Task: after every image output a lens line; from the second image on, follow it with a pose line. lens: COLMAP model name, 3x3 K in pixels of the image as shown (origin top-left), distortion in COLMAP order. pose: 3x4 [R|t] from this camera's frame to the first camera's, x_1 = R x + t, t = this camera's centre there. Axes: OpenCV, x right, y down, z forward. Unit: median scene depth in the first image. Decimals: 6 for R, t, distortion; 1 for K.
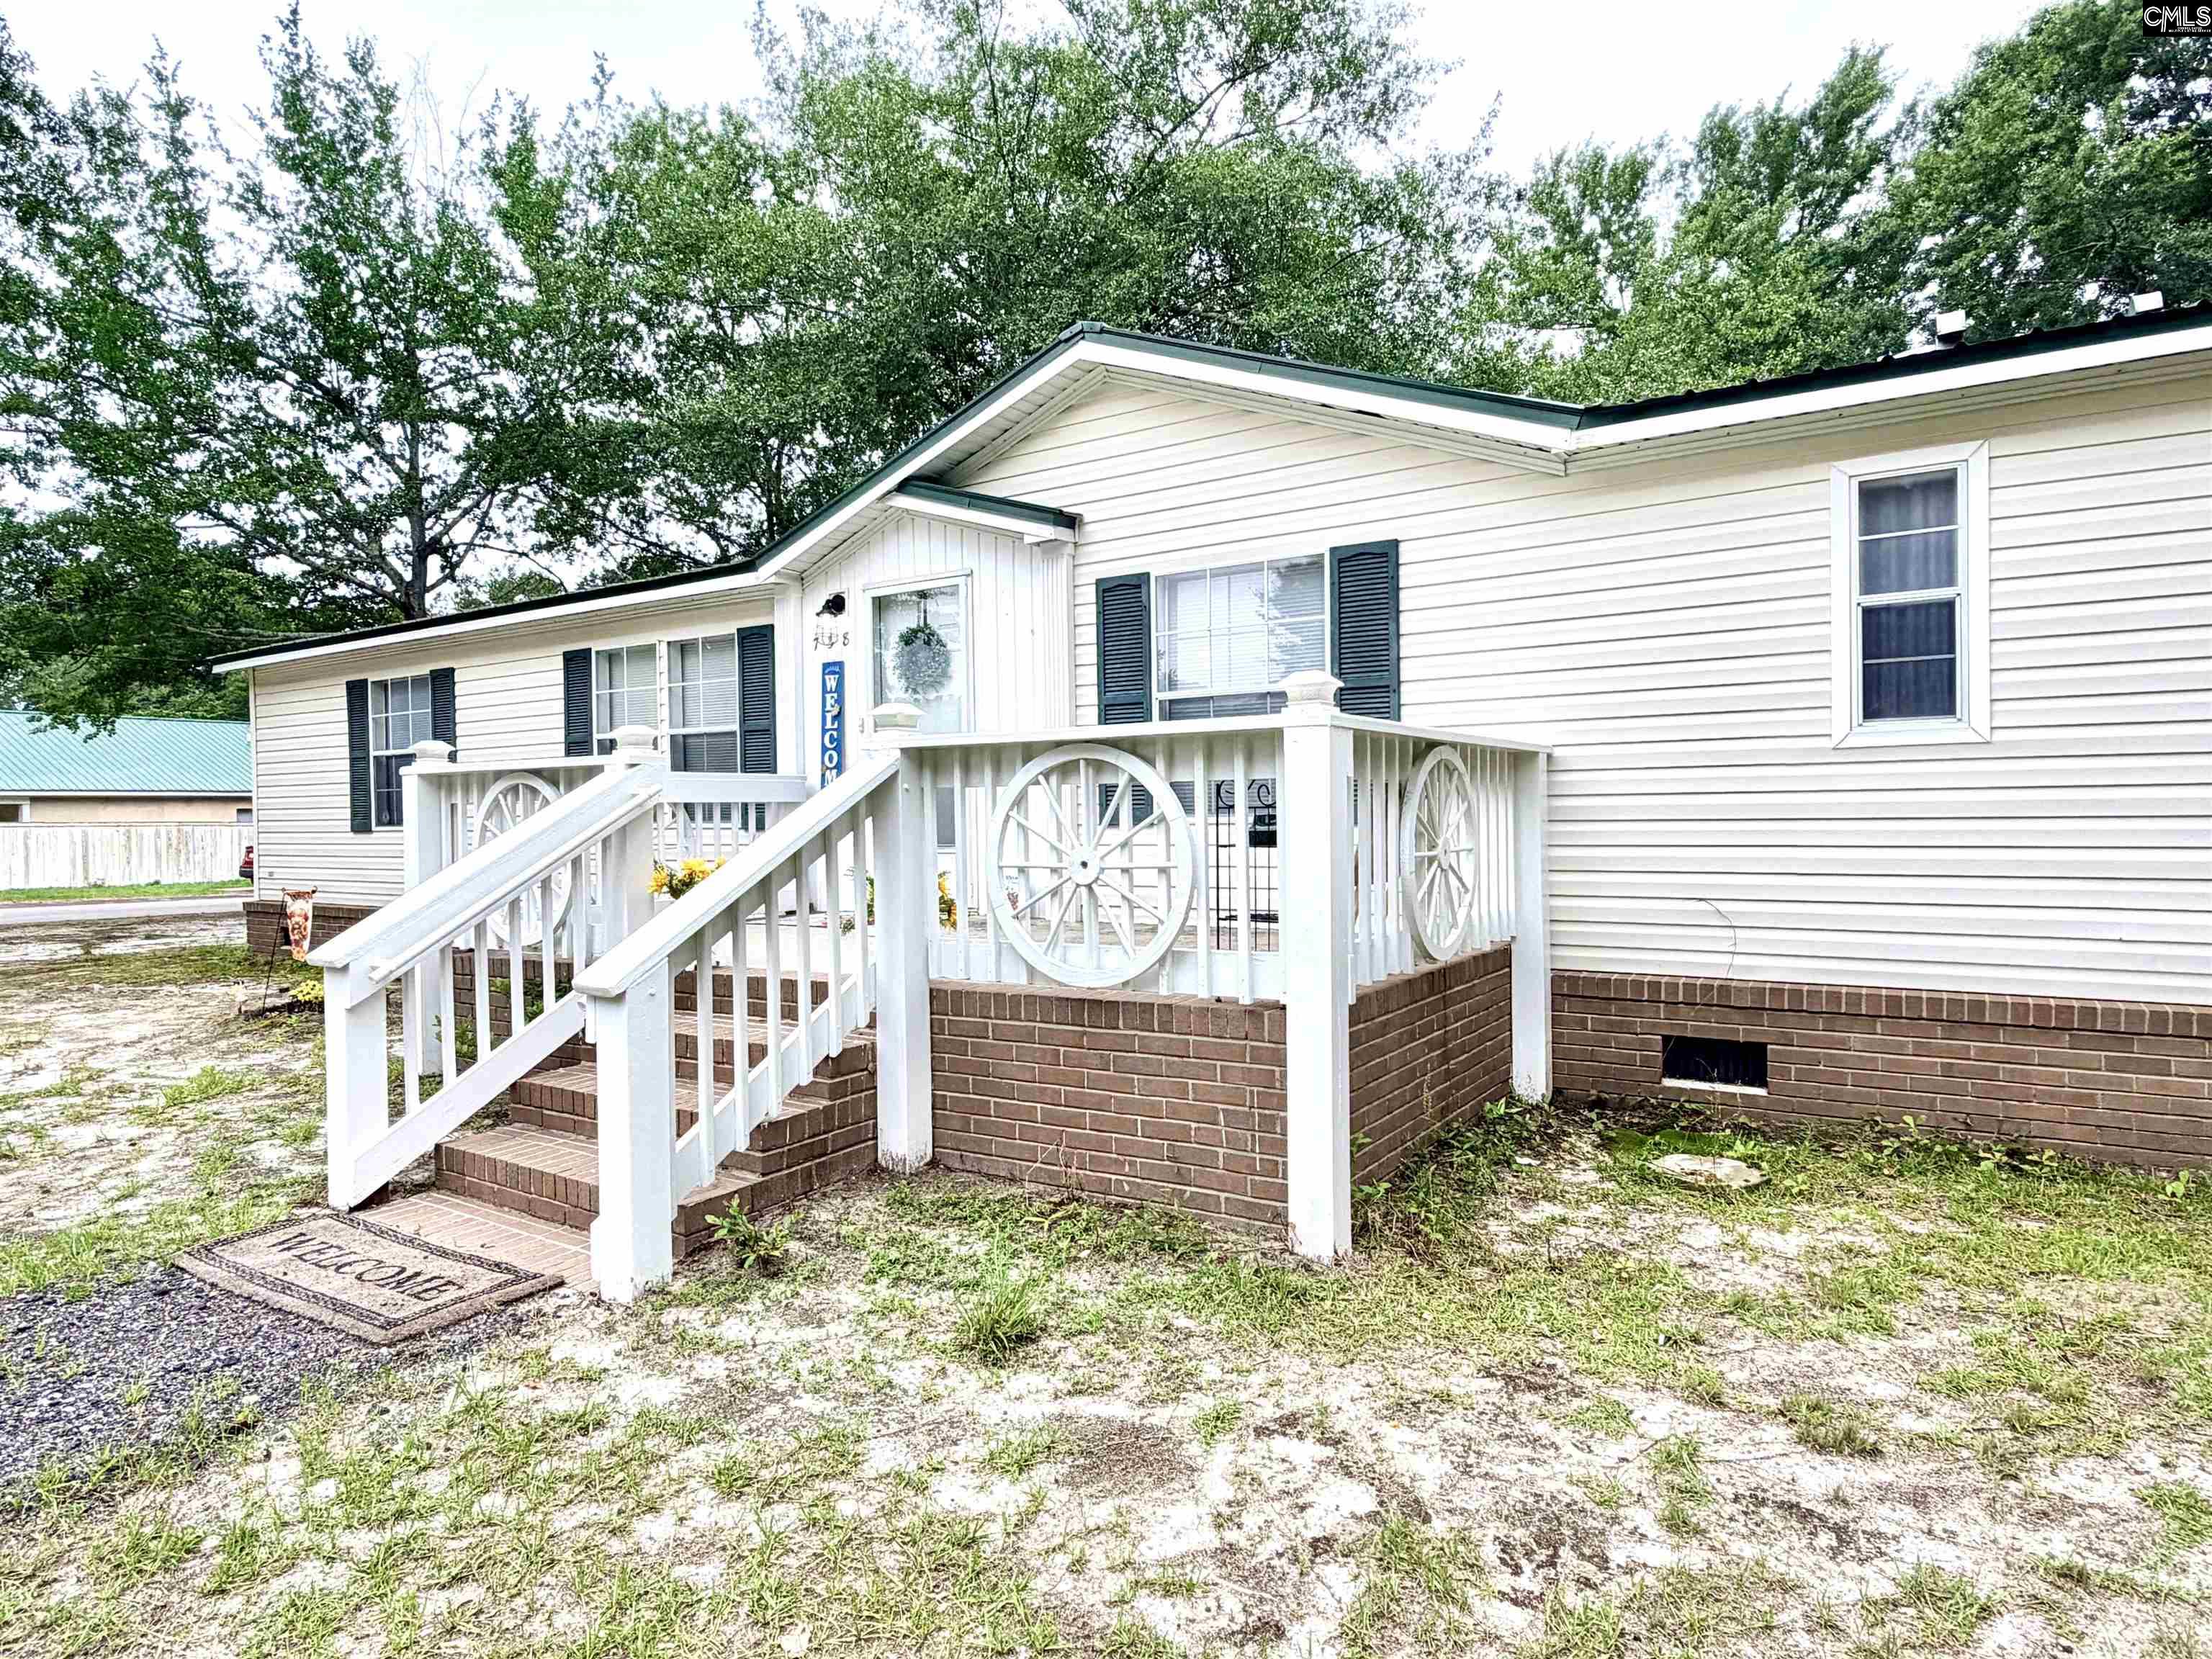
lens RADIAL K [[1209.8, 0, 1105.3], [0, 1209.8, 835.7], [0, 0, 1]] dist [-0.004742, 0.000043]
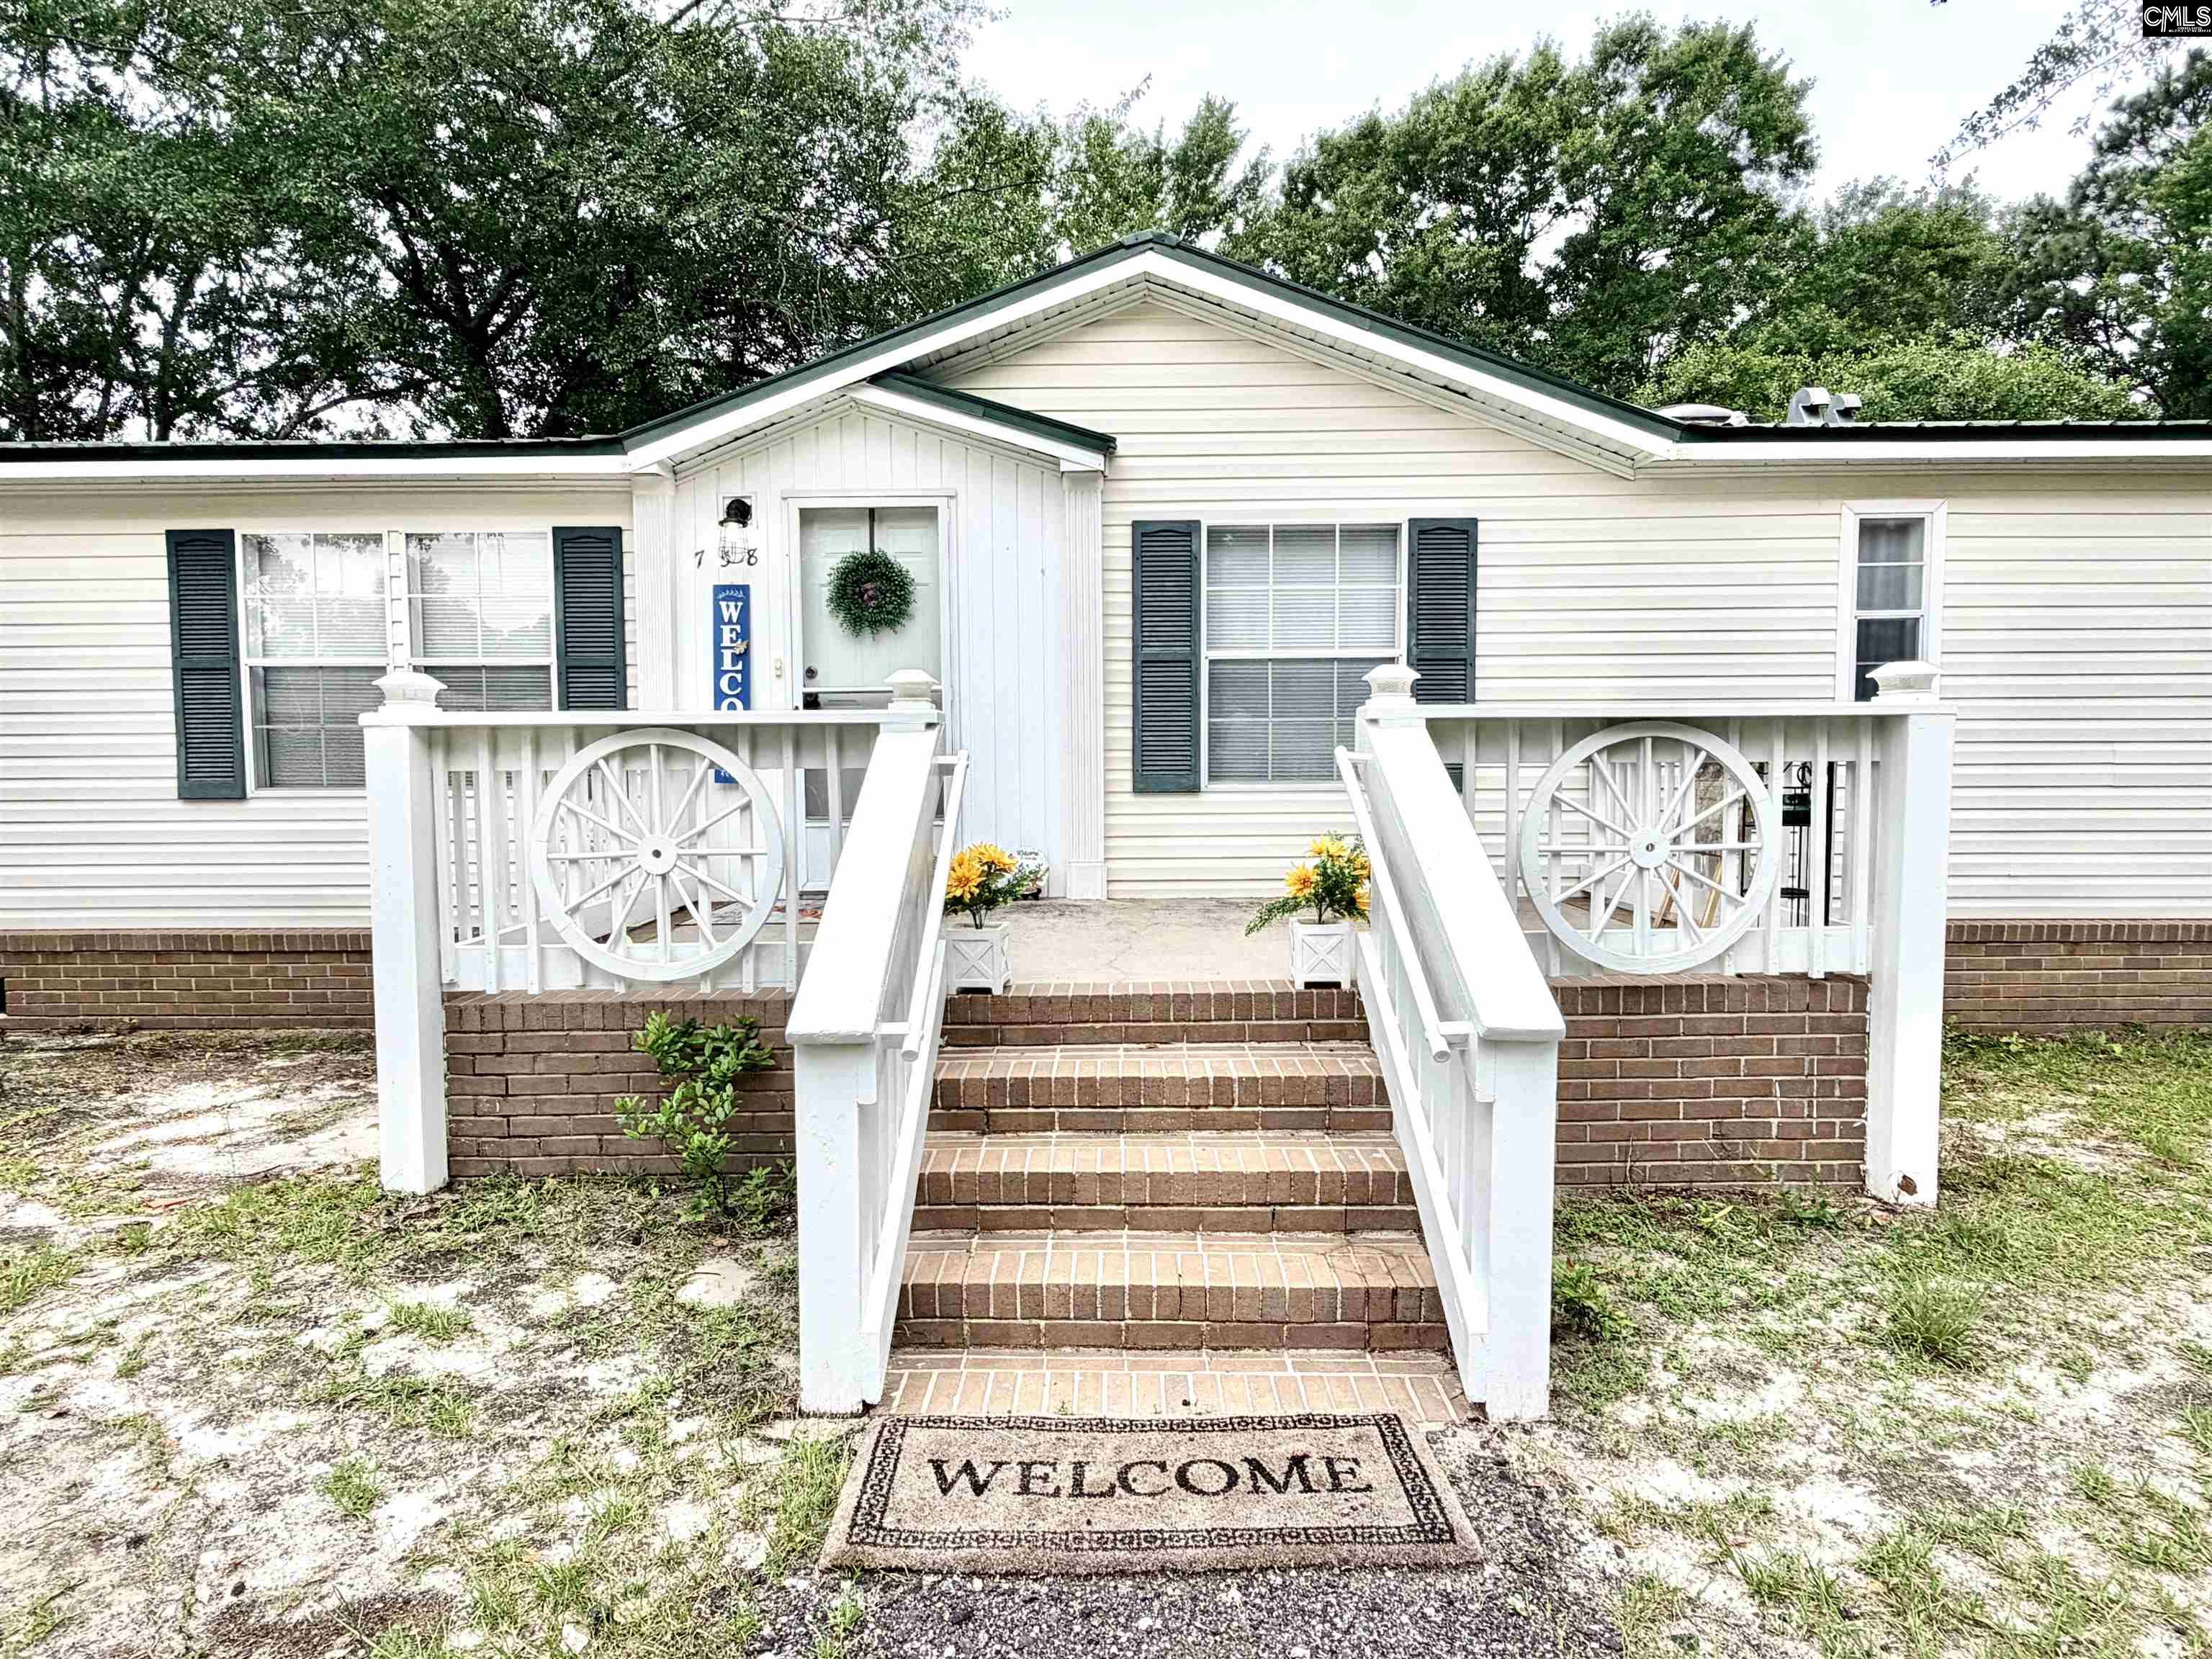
lens RADIAL K [[1209.8, 0, 1107.9], [0, 1209.8, 840.0], [0, 0, 1]] dist [-0.004742, 0.000043]
pose [[0.858230, -0.027887, 0.512507, -0.562631], [0.004179, 0.998870, 0.047352, -0.018670], [-0.513248, -0.038497, 0.857377, 0.256924]]
